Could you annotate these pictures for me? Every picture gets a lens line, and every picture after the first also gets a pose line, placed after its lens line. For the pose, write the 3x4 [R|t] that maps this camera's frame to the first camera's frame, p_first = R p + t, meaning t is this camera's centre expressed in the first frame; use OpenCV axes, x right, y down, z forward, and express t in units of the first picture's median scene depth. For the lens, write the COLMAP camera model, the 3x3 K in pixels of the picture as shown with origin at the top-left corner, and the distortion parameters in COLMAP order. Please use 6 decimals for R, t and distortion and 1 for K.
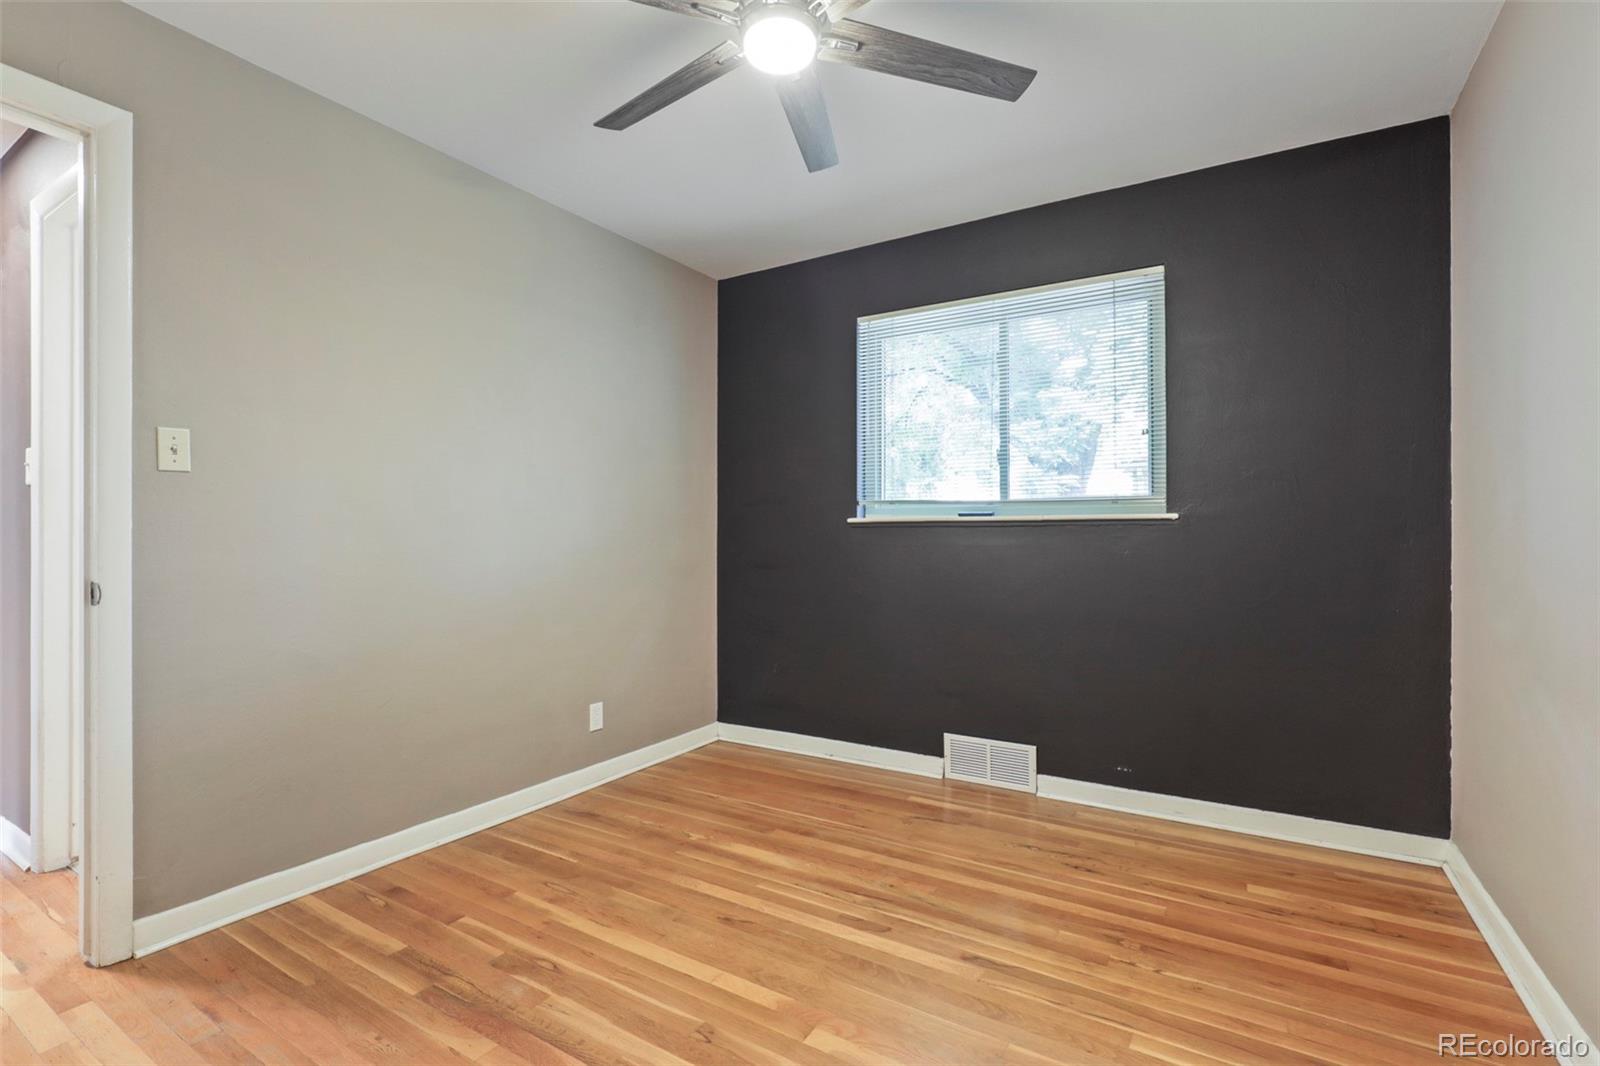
lens RADIAL K [[714.0, 0, 808.3], [0, 714.0, 543.2], [0, 0, 1]] dist [-0.006039, 0.000625]
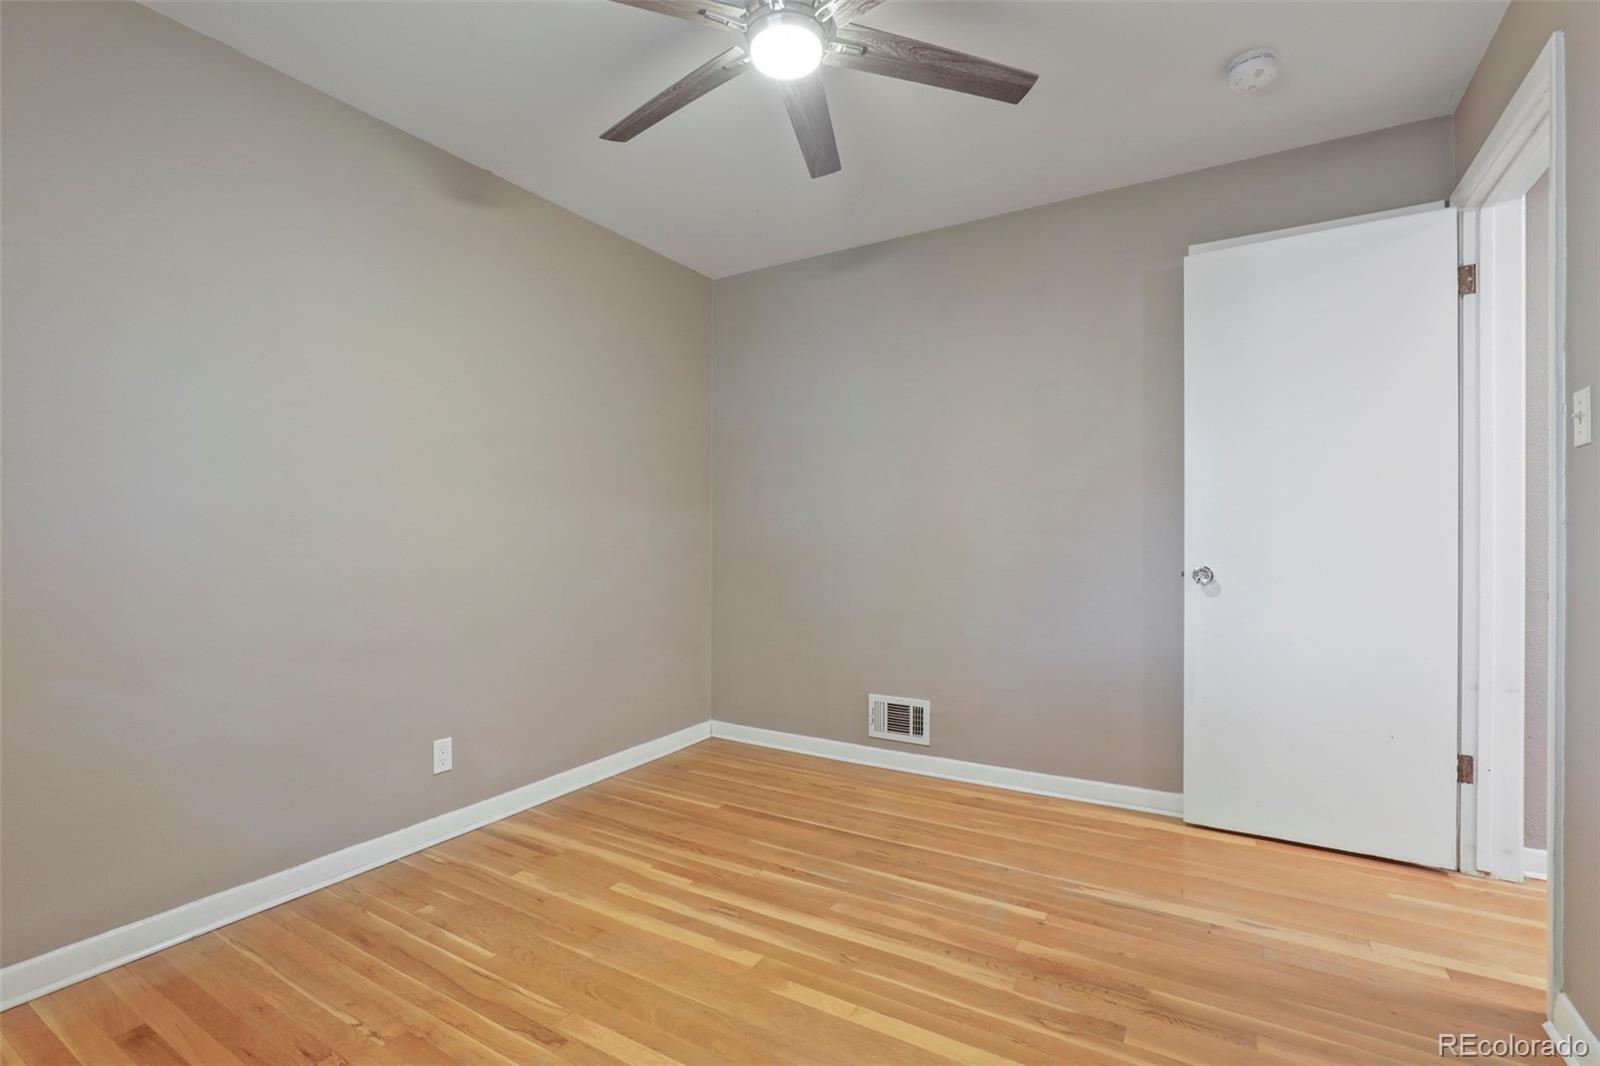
lens RADIAL K [[741.7, 0, 796.9], [0, 741.7, 539.2], [0, 0, 1]] dist [-0.009975, 0.000559]
pose [[-0.999963, -0.001003, 0.008498, -0.043118], [-0.000985, 0.999997, 0.002082, -0.001973], [-0.008500, 0.002073, -0.999962, 1.348569]]
